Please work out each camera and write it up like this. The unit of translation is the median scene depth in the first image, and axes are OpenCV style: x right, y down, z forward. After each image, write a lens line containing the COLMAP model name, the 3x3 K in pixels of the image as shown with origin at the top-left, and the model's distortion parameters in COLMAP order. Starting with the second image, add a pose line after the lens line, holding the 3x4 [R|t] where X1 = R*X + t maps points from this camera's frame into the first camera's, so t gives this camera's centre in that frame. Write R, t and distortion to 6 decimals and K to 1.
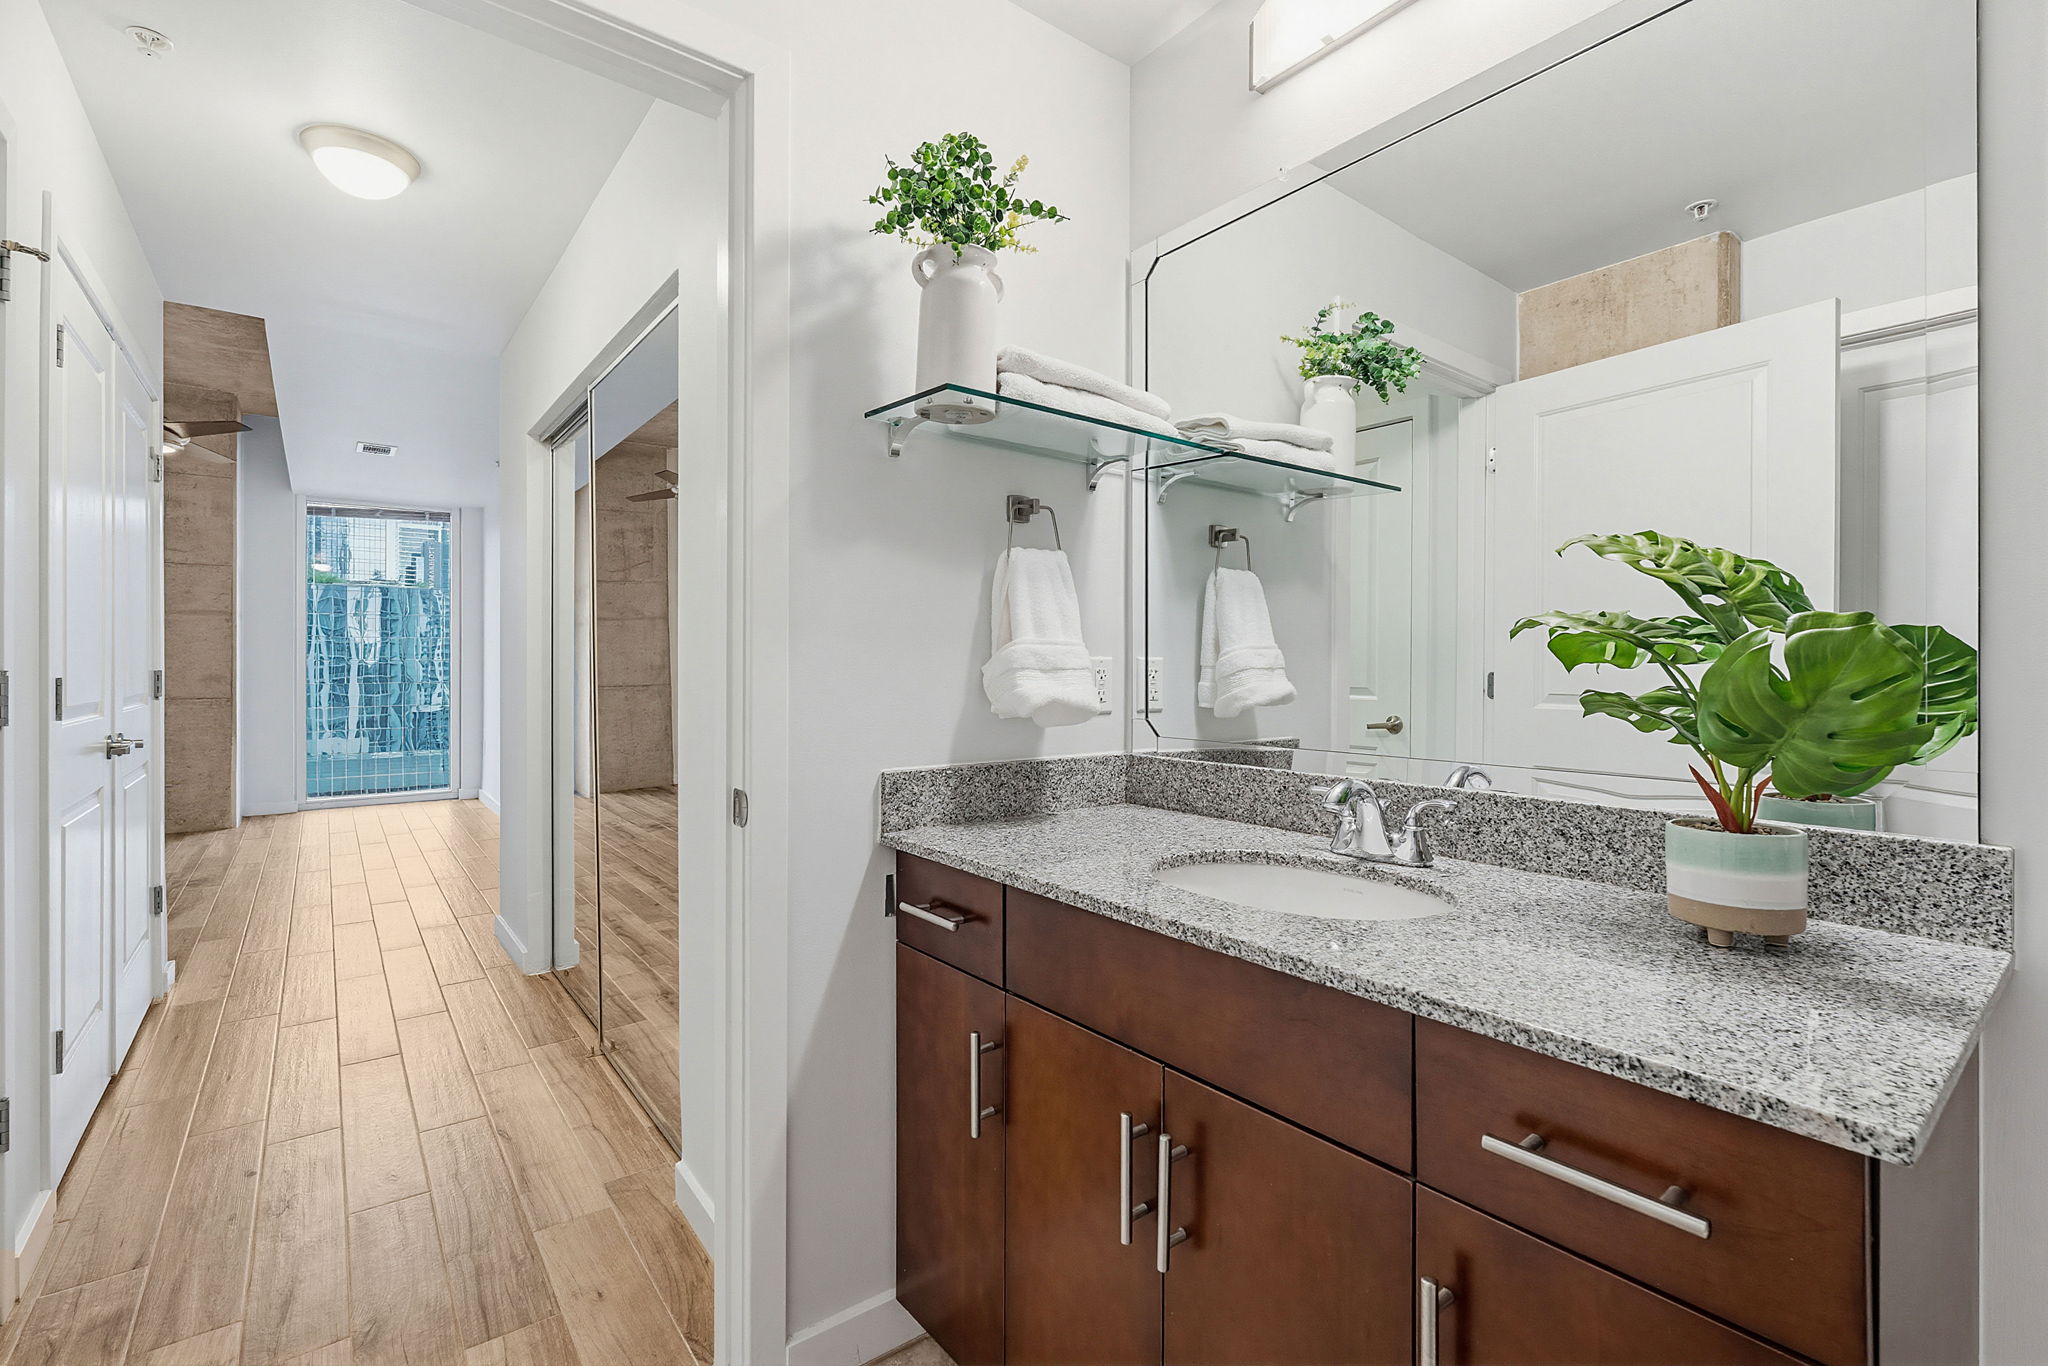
lens RADIAL K [[901.1, 0, 1023.9], [0, 901.1, 663.8], [0, 0, 1]] dist [-0.005026, -0.000014]
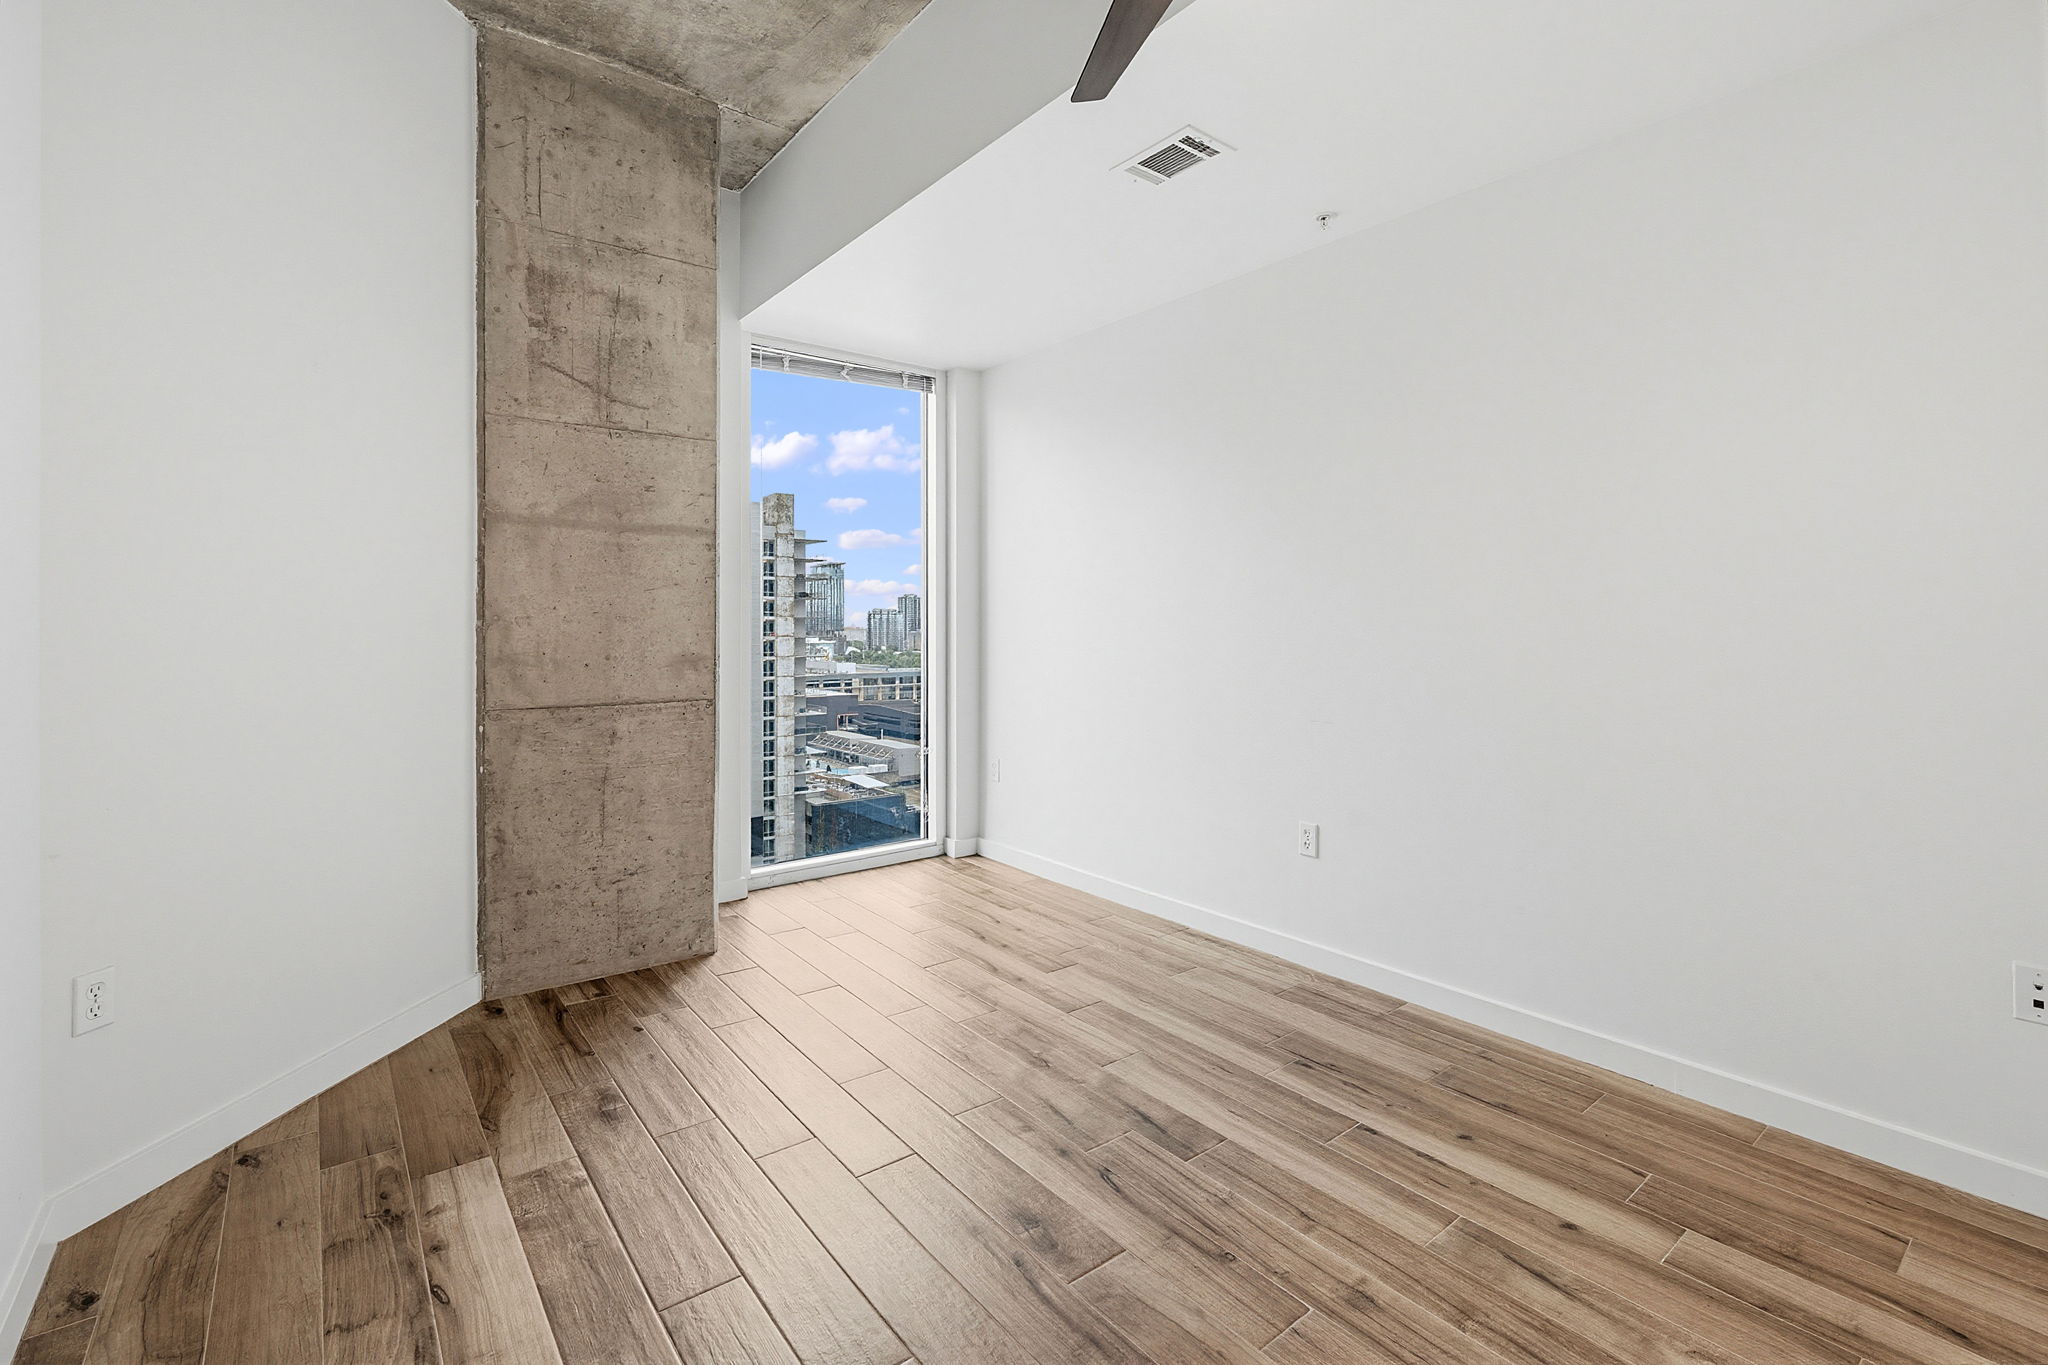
lens RADIAL K [[910.4, 0, 1026.9], [0, 910.4, 633.5], [0, 0, 1]] dist [-0.006469, 0.000148]
pose [[0.999983, 0.000795, 0.005757, -0.713337], [-0.000831, 0.999980, 0.006297, -0.002791], [-0.005752, -0.006302, 0.999964, 0.483666]]
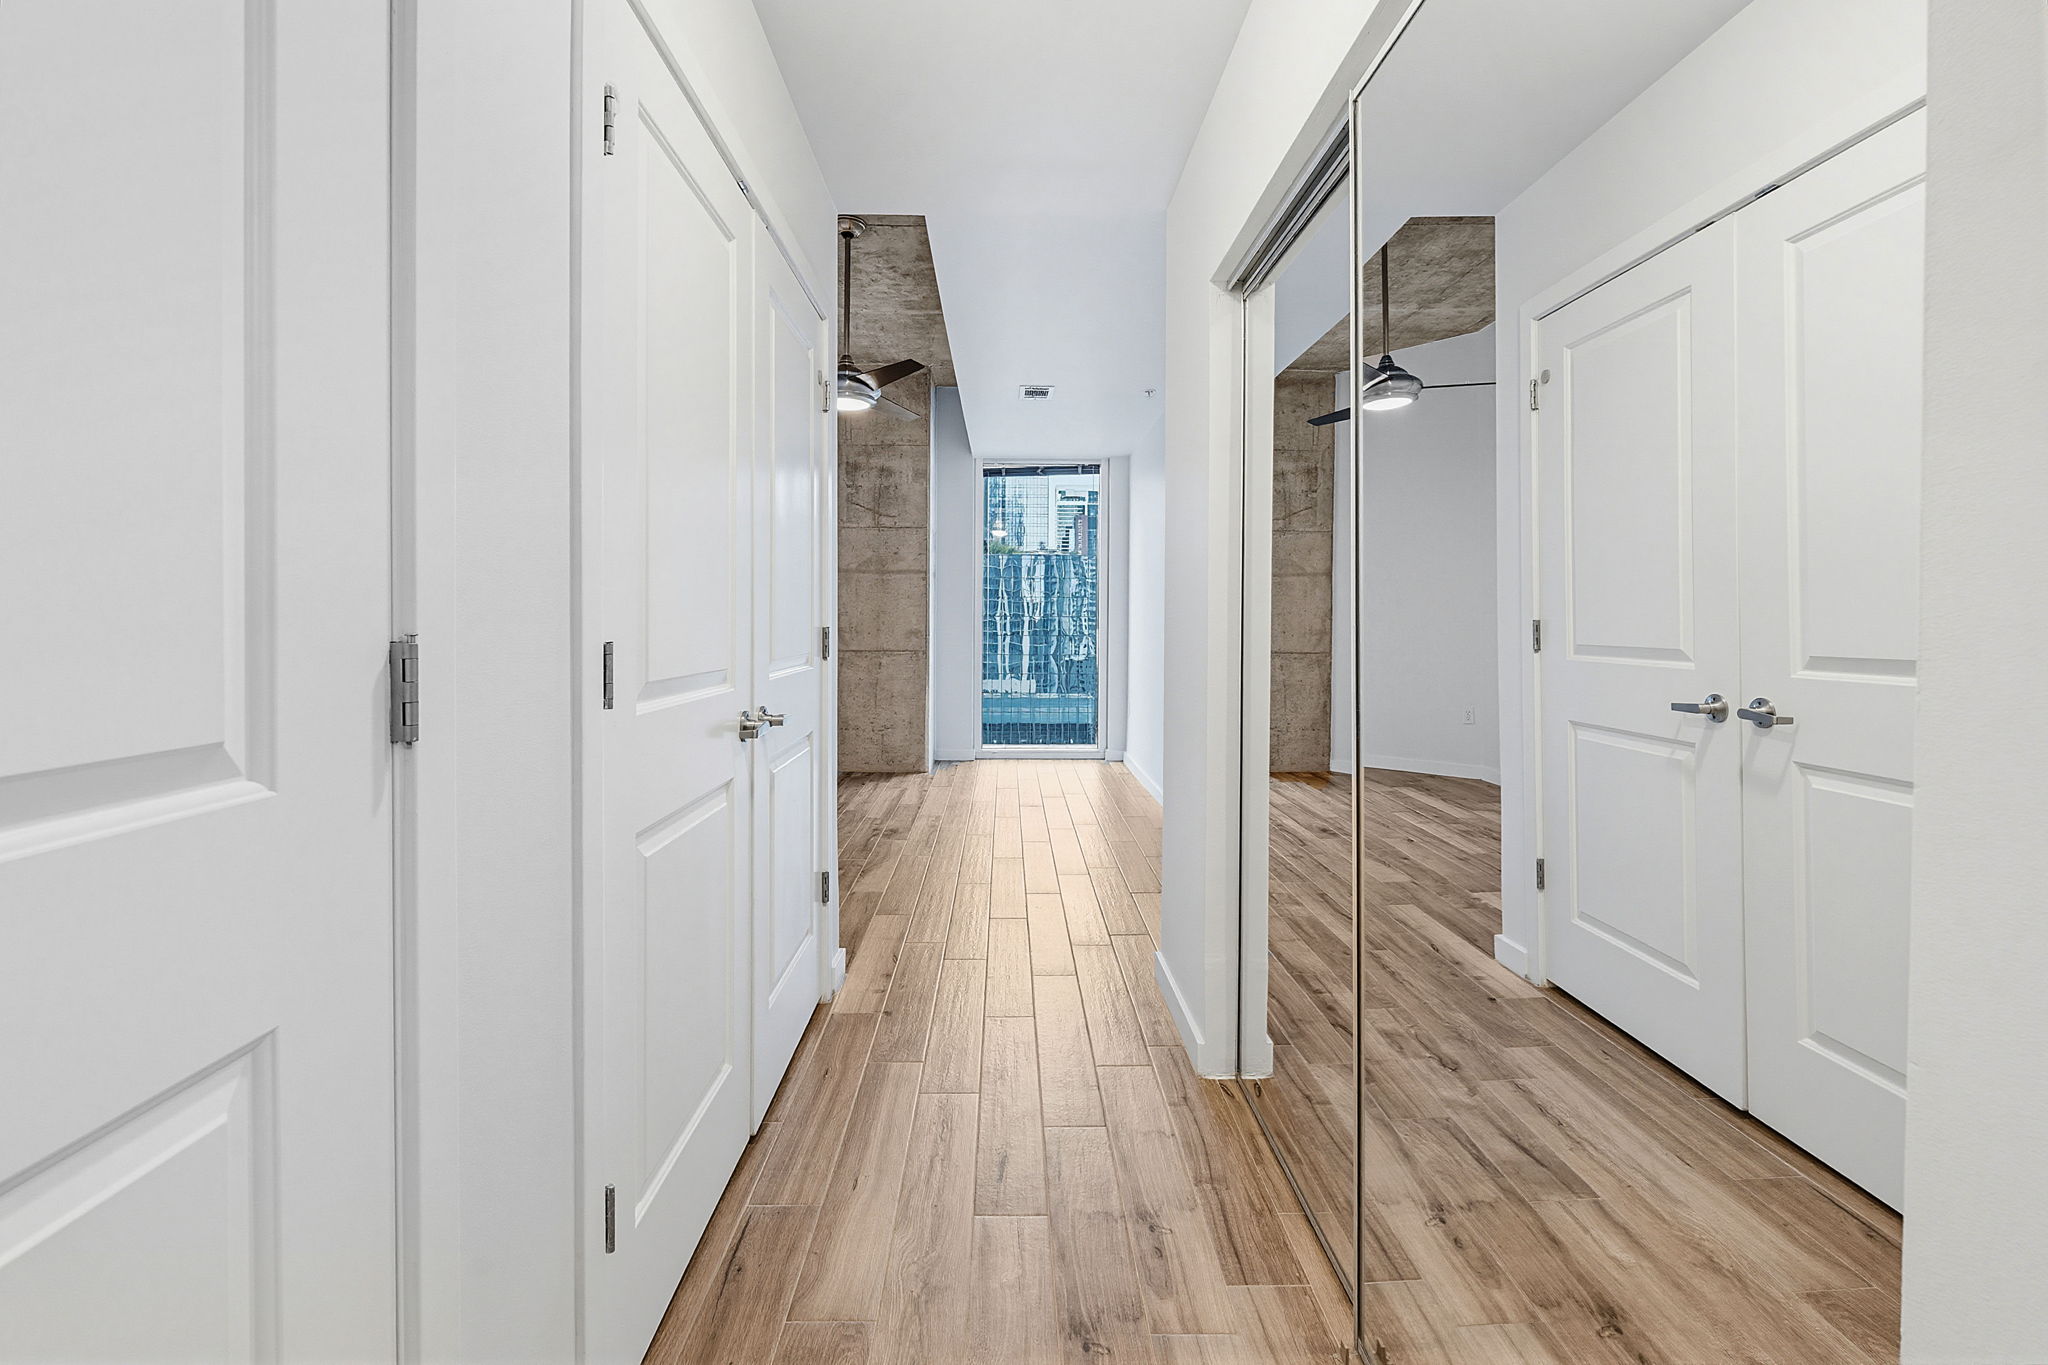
lens RADIAL K [[910.4, 0, 1026.9], [0, 910.4, 633.5], [0, 0, 1]] dist [-0.006469, 0.000148]
pose [[0.801949, 0.013760, -0.597234, -0.138150], [-0.005415, 0.999861, 0.015764, -0.000653], [0.597368, -0.009408, 0.801912, 0.202020]]
